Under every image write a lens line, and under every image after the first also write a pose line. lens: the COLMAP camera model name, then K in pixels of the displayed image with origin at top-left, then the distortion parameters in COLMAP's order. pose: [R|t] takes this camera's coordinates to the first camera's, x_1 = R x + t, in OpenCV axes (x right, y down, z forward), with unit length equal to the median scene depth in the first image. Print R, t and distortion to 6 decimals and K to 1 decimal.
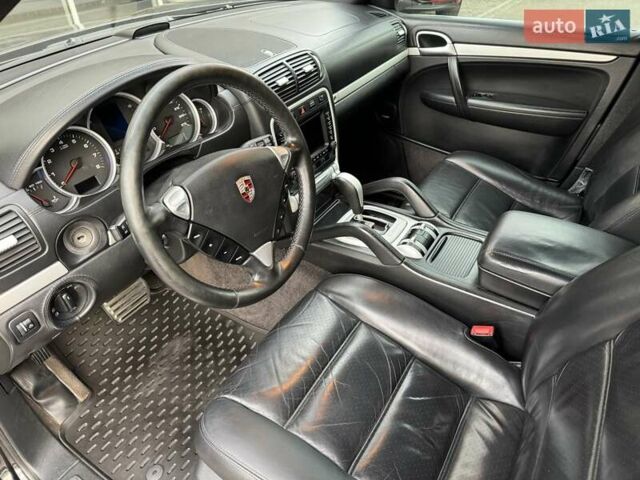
lens RADIAL K [[497.1, 0, 320.0], [0, 497.1, 240.0], [0, 0, 1]] dist [0.000402, -0.010087]
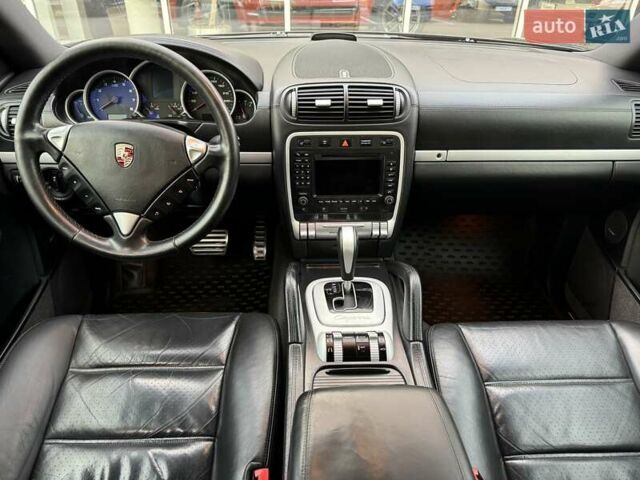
lens RADIAL K [[497.1, 0, 320.0], [0, 497.1, 240.0], [0, 0, 1]] dist [0.000402, -0.010087]
pose [[0.532079, 0.453463, -0.715027, 0.655998], [-0.503944, 0.848229, 0.162934, -0.235382], [0.680391, 0.273640, 0.679845, 0.412617]]
